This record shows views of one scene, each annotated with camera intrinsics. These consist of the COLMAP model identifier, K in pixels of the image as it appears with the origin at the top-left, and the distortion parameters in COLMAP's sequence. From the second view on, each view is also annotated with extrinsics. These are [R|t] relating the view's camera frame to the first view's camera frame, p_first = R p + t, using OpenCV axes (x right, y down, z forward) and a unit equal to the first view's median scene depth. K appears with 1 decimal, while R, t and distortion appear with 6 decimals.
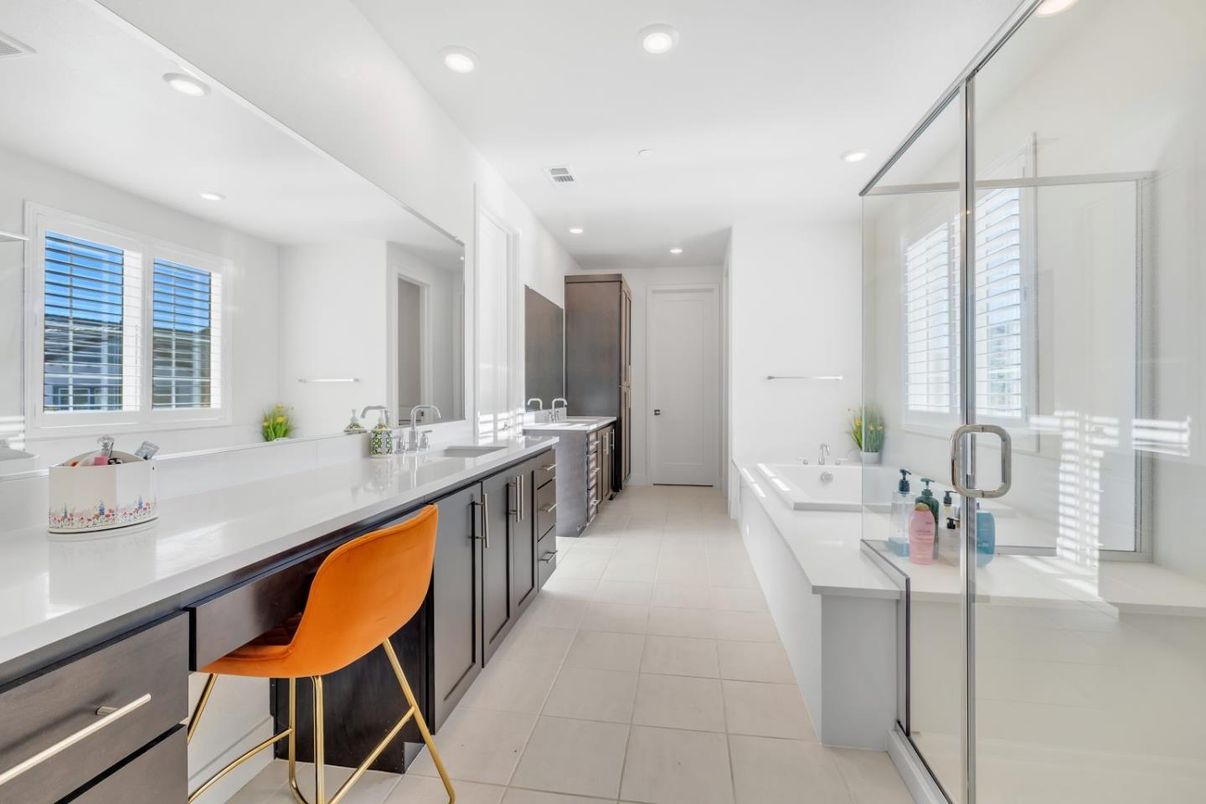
lens RADIAL K [[516.4, 0, 607.4], [0, 516.4, 396.8], [0, 0, 1]] dist [0.008145, 0.000410]
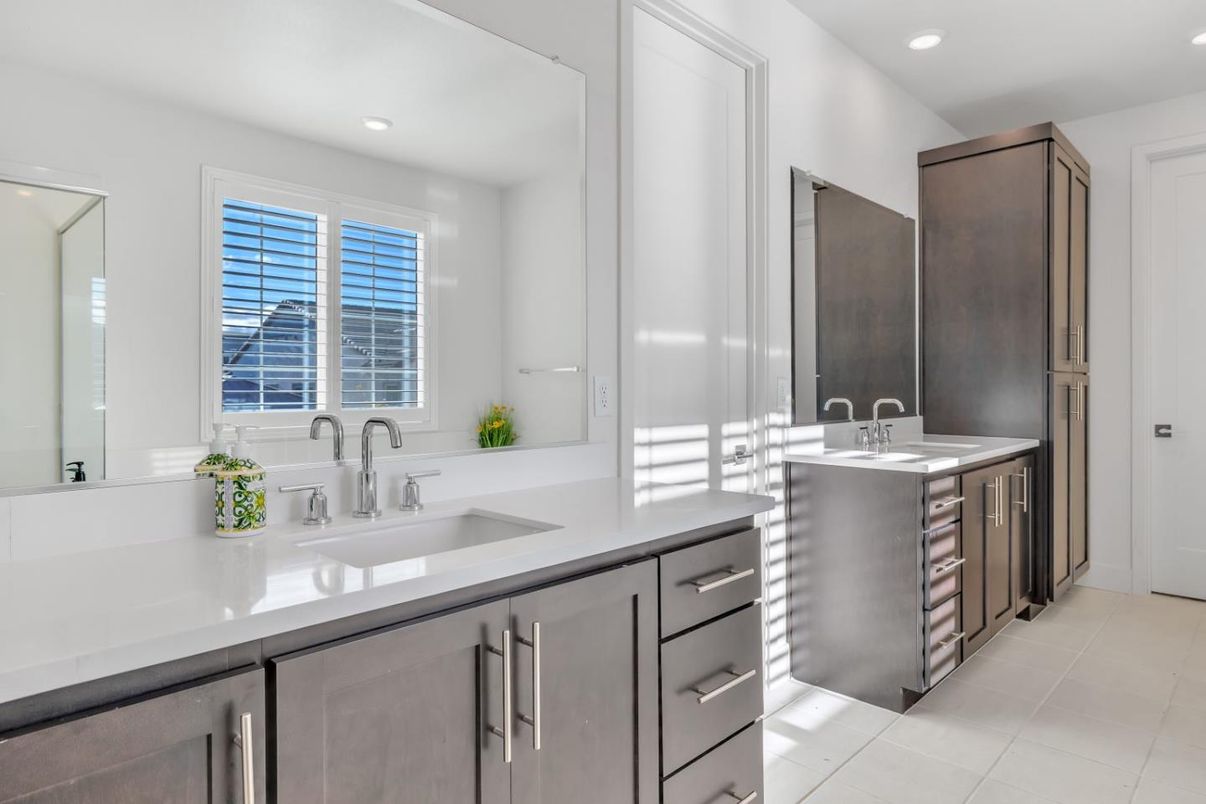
lens RADIAL K [[695.4, 0, 610.5], [0, 695.4, 395.6], [0, 0, 1]] dist [0.021885, -0.001453]
pose [[0.817936, 0.004700, -0.575290, 0.076682], [-0.002449, 0.999986, 0.004687, -0.002071], [0.575304, -0.002425, 0.817936, 0.325648]]
